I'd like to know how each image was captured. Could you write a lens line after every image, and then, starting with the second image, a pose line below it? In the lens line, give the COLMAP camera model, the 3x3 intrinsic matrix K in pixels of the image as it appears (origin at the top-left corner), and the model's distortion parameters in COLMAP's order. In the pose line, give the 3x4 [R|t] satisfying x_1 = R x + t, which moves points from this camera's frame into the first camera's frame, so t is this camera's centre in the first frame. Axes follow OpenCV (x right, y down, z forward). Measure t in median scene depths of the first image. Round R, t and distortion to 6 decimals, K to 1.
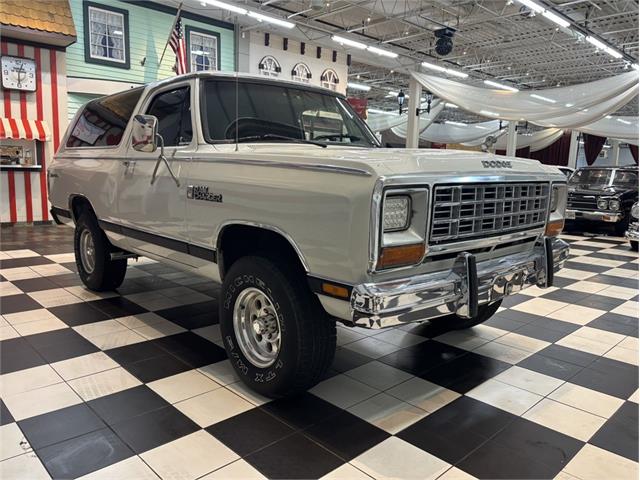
lens RADIAL K [[483.4, 0, 313.9], [0, 483.4, 240.5], [0, 0, 1]] dist [0.050525, -0.060121]
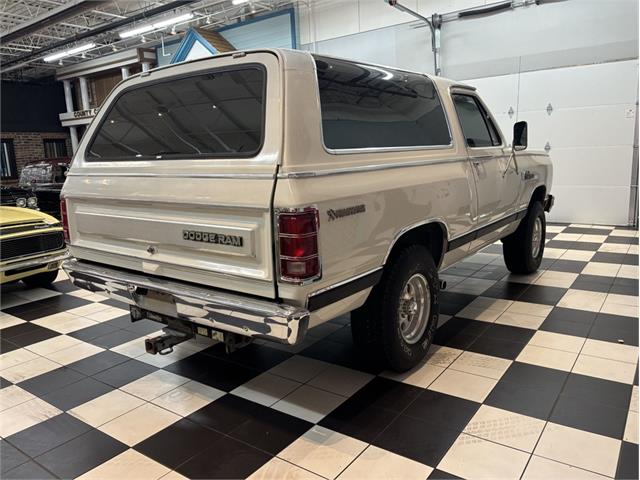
lens RADIAL K [[483.4, 0, 314.9], [0, 483.4, 235.3], [0, 0, 1]] dist [0.050525, -0.060121]
pose [[-0.178982, -0.179694, 0.967303, -1.571819], [0.184887, 0.959520, 0.212458, -0.349197], [-0.966324, 0.216868, -0.138514, 1.800564]]
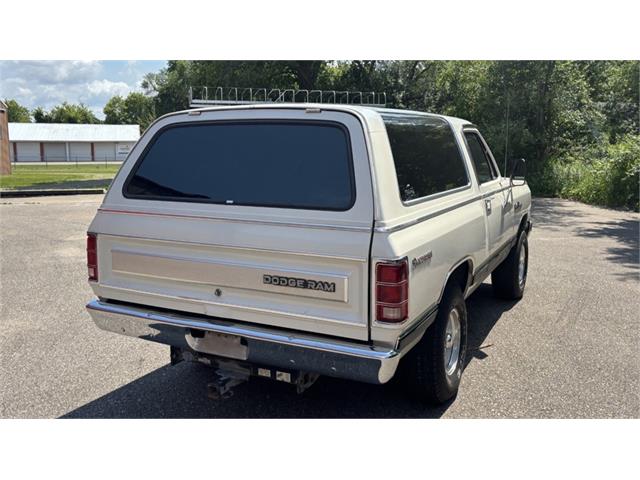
lens RADIAL K [[563.6, 0, 331.9], [0, 563.6, 198.6], [0, 0, 1]] dist [0.018655, -0.006730]
pose [[-0.368069, -0.106729, 0.923652, -1.679194], [0.137908, 0.976136, 0.167749, -0.497640], [-0.919514, 0.189122, -0.344567, 2.091370]]
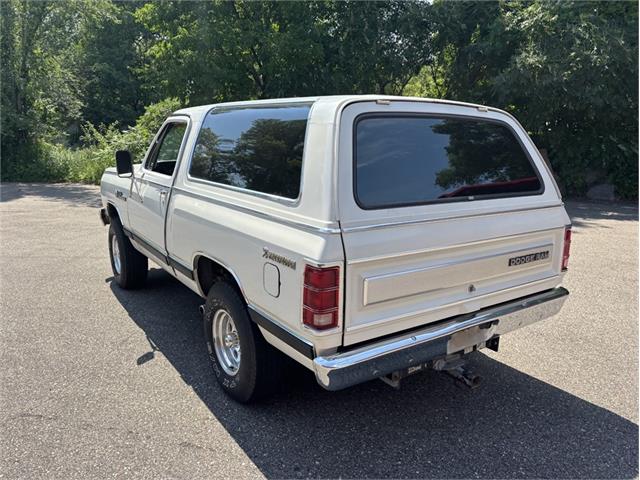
lens RADIAL K [[483.4, 0, 322.8], [0, 483.4, 240.6], [0, 0, 1]] dist [0.050525, -0.060121]
pose [[-0.990835, -0.060364, 0.120837, -0.544320], [-0.013137, 0.933411, 0.358568, -0.583541], [-0.134435, 0.353694, -0.925650, 2.769248]]
